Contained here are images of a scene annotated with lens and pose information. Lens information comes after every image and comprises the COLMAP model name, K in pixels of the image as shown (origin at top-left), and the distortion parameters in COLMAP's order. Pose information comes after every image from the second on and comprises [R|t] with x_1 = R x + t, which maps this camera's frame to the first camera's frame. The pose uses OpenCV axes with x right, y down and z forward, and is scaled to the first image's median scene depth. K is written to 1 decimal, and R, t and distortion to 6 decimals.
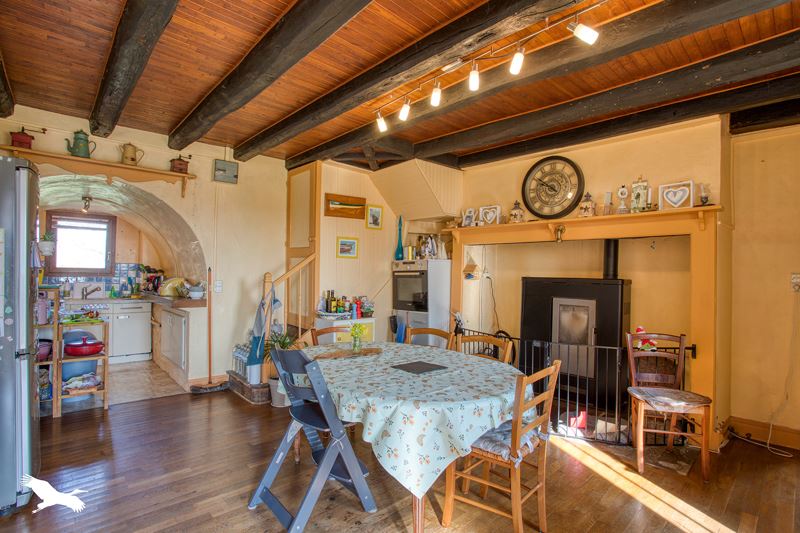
lens RADIAL K [[394.2, 0, 400.0], [0, 394.2, 270.6], [0, 0, 1]] dist [0.000408, 0.000233]
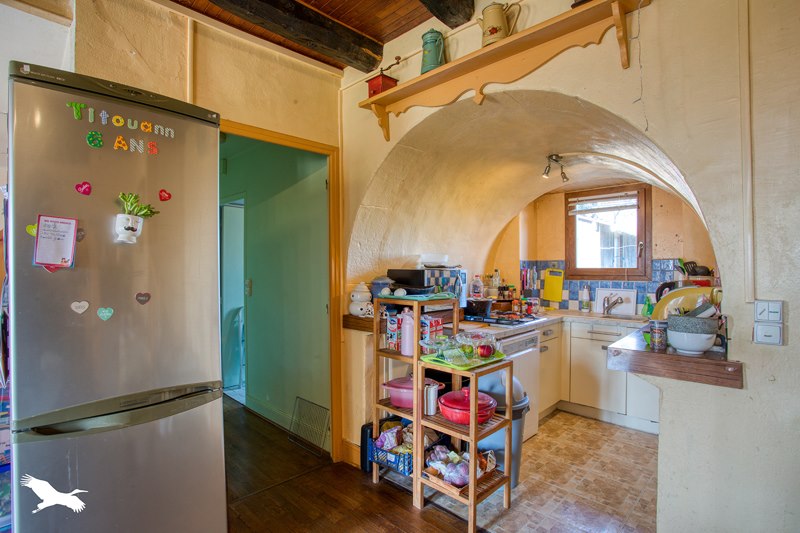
lens RADIAL K [[394.2, 0, 400.1], [0, 394.2, 268.3], [0, 0, 1]] dist [0.000408, 0.000233]
pose [[0.099724, -0.016360, -0.994881, -0.163525], [0.003777, 0.999864, -0.016063, 0.003201], [0.995008, -0.002156, 0.099772, 0.577128]]
